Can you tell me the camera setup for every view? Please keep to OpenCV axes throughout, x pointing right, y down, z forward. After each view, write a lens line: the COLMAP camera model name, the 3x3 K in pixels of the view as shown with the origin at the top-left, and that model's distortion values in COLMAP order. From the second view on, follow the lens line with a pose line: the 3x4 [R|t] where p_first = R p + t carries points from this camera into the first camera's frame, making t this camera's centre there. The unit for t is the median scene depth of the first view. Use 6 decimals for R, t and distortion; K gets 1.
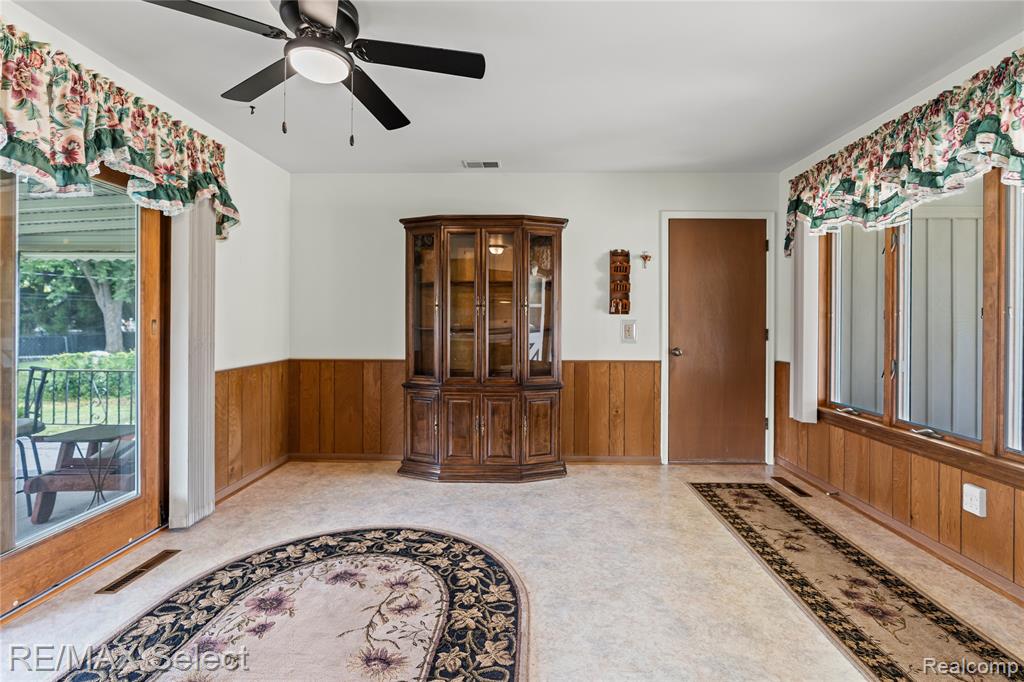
lens RADIAL K [[465.4, 0, 517.6], [0, 465.4, 321.3], [0, 0, 1]] dist [-0.011086, 0.004839]
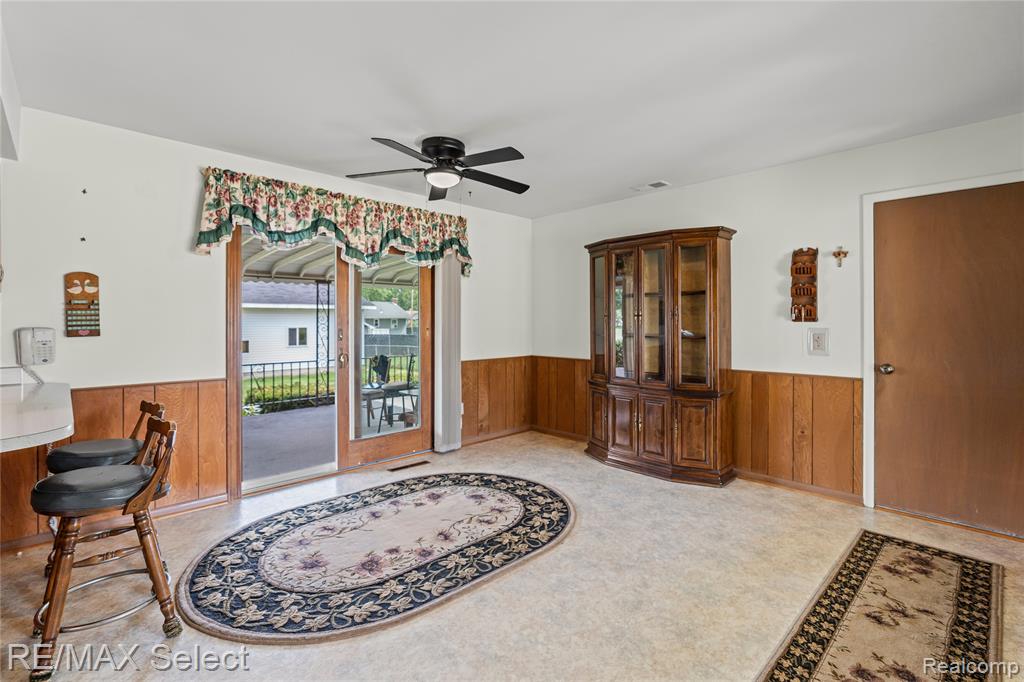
lens RADIAL K [[465.4, 0, 517.6], [0, 465.4, 321.3], [0, 0, 1]] dist [-0.011086, 0.004839]
pose [[0.712950, -0.004850, -0.701198, 0.670804], [0.003522, 0.999988, -0.003335, -0.022605], [0.701206, -0.000092, 0.712959, -0.005710]]
